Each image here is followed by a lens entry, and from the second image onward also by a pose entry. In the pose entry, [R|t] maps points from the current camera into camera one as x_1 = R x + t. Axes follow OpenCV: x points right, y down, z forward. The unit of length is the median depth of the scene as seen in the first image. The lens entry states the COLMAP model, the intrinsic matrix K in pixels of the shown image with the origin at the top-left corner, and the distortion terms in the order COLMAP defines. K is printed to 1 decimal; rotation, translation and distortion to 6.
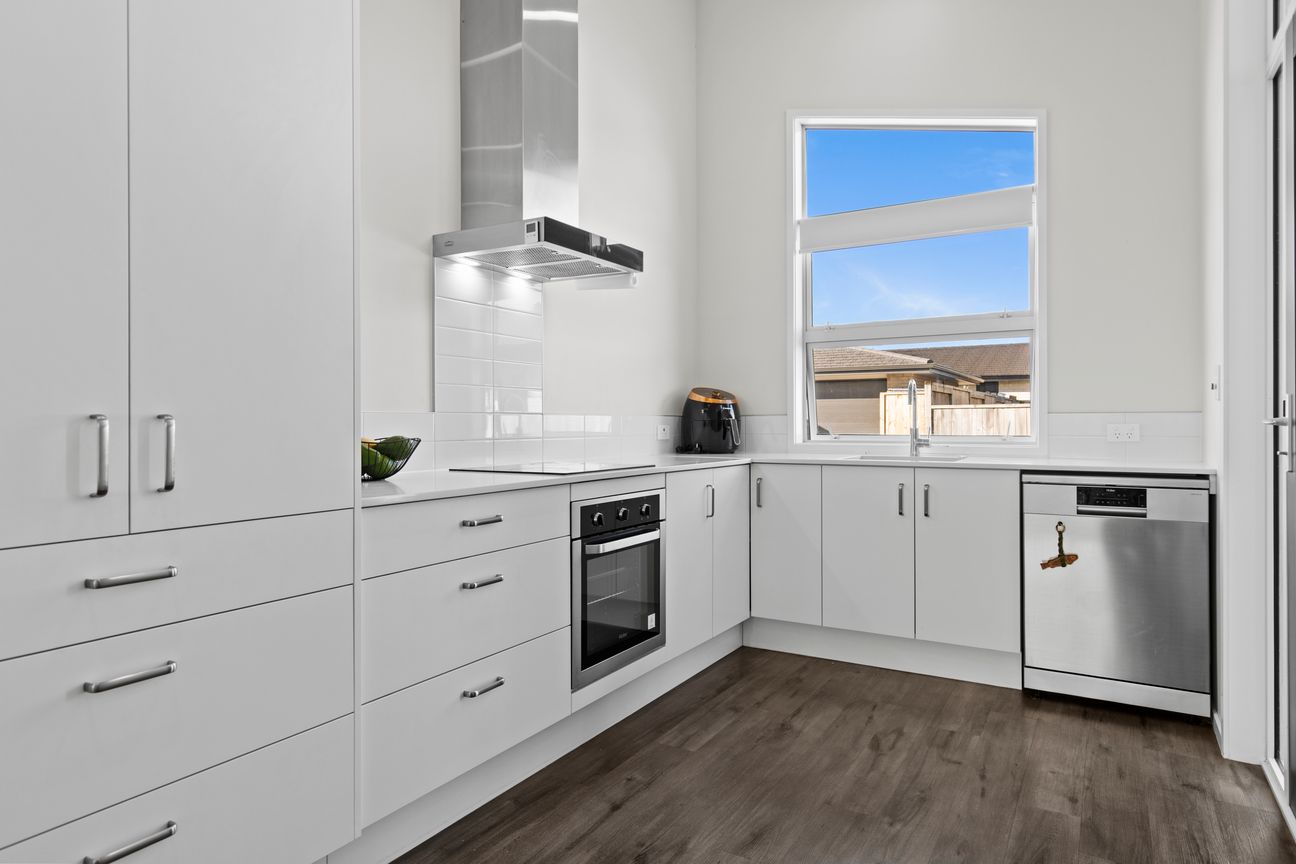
lens RADIAL K [[765.8, 0, 647.1], [0, 765.8, 424.5], [0, 0, 1]] dist [-0.000328, 0.000409]
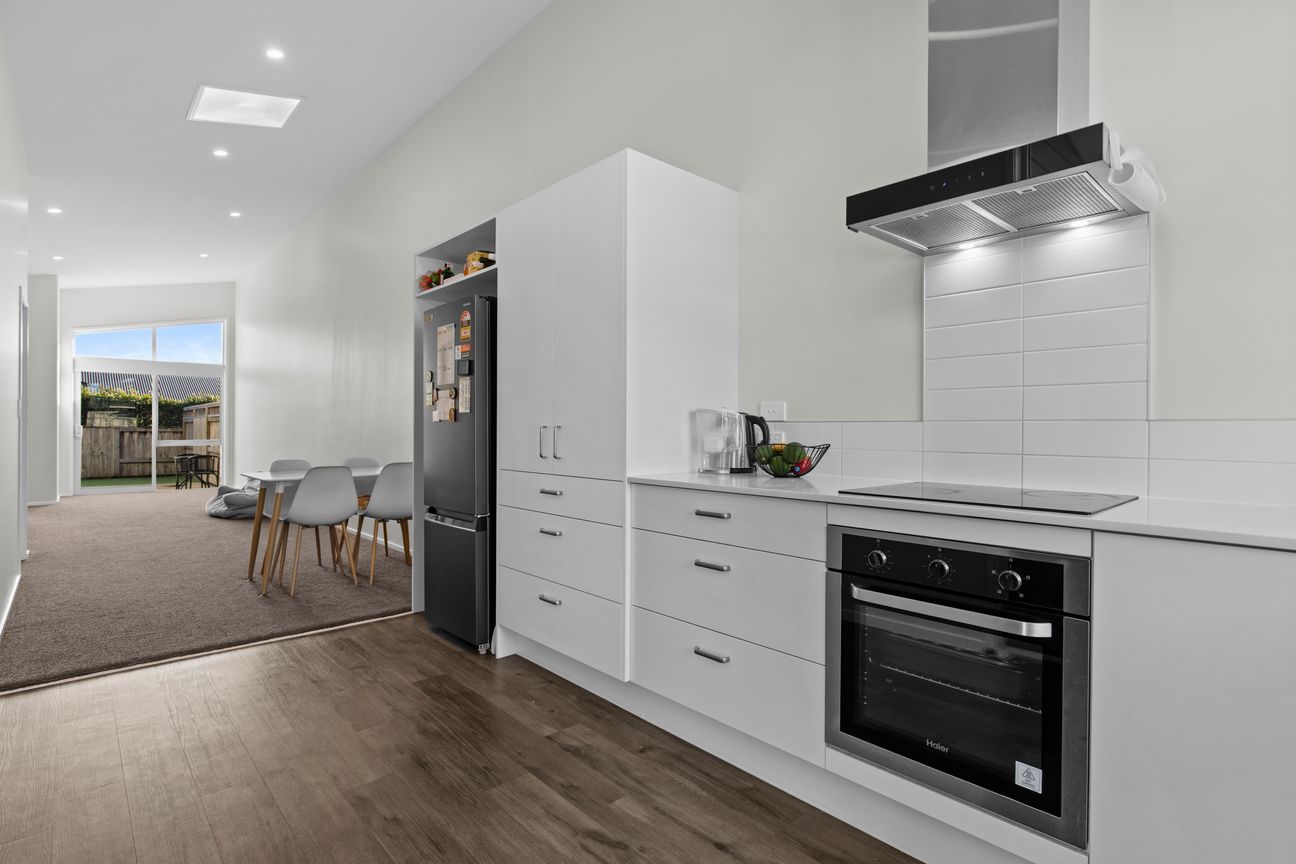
lens RADIAL K [[631.6, 0, 648.9], [0, 631.6, 427.7], [0, 0, 1]] dist [-0.002670, -0.001522]
pose [[-0.280121, 0.005560, -0.959949, 0.542588], [-0.004951, 0.999962, 0.007237, -0.010010], [0.959952, 0.006780, -0.280083, 0.854345]]
